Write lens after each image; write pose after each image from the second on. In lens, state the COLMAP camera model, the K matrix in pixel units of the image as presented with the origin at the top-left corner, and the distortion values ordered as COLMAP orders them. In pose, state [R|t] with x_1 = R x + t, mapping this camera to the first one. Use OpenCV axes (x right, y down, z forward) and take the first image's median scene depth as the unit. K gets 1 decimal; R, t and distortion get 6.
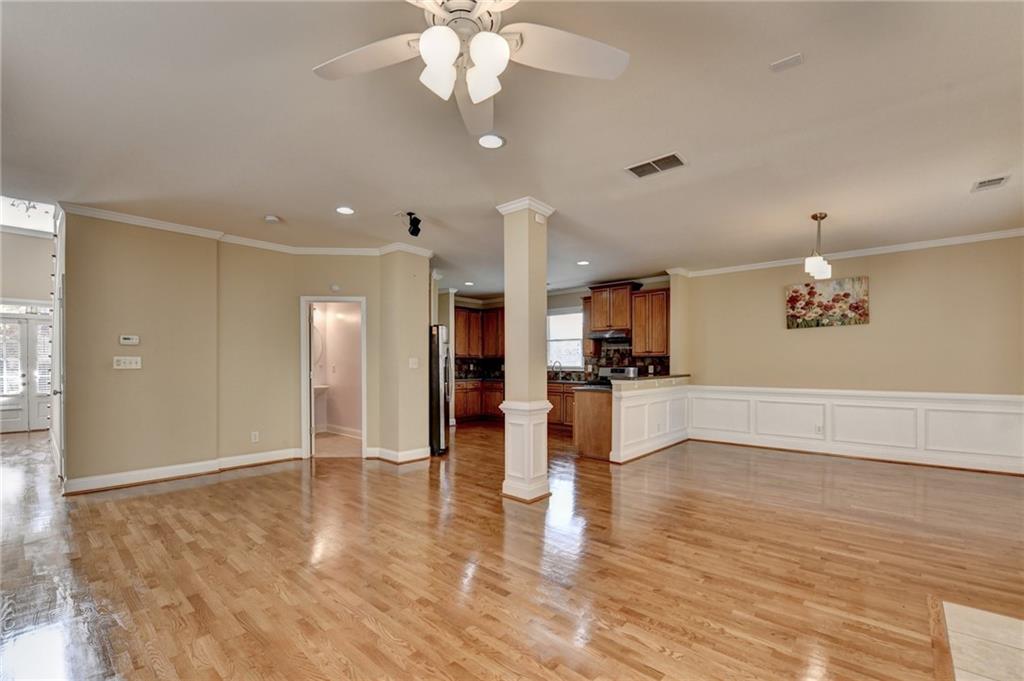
lens RADIAL K [[441.1, 0, 511.6], [0, 441.1, 363.3], [0, 0, 1]] dist [0.001571, 0.000084]
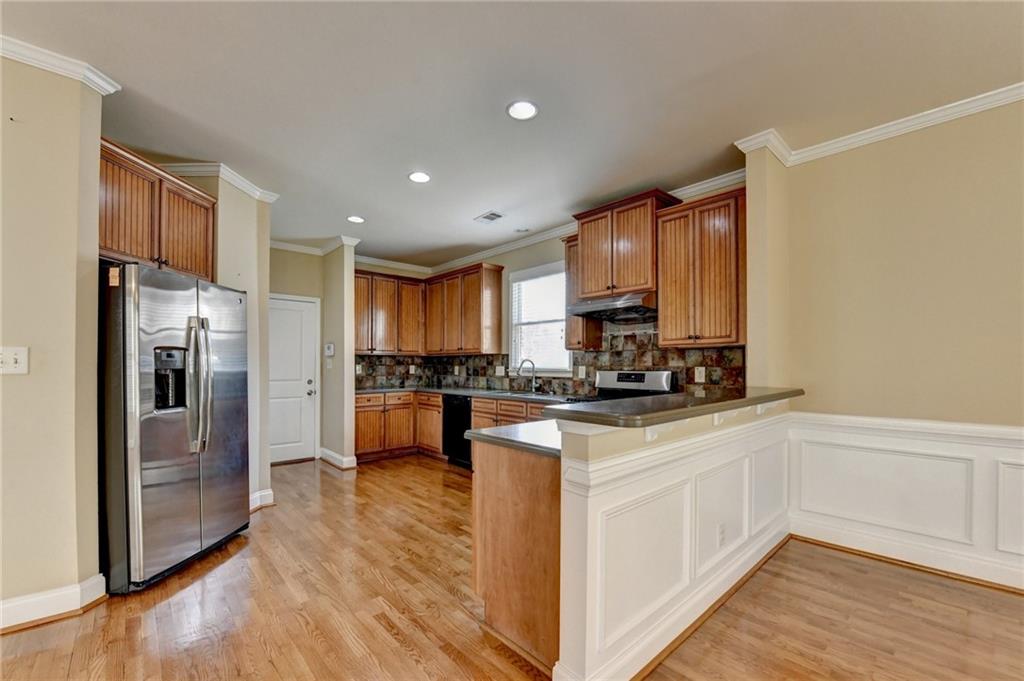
lens RADIAL K [[415.8, 0, 514.8], [0, 415.8, 355.7], [0, 0, 1]] dist [-0.013839, 0.000013]
pose [[0.993585, -0.003148, -0.113042, 0.159460], [0.000637, 0.999753, -0.022237, 0.002793], [0.113084, 0.022022, 0.993341, 0.505617]]
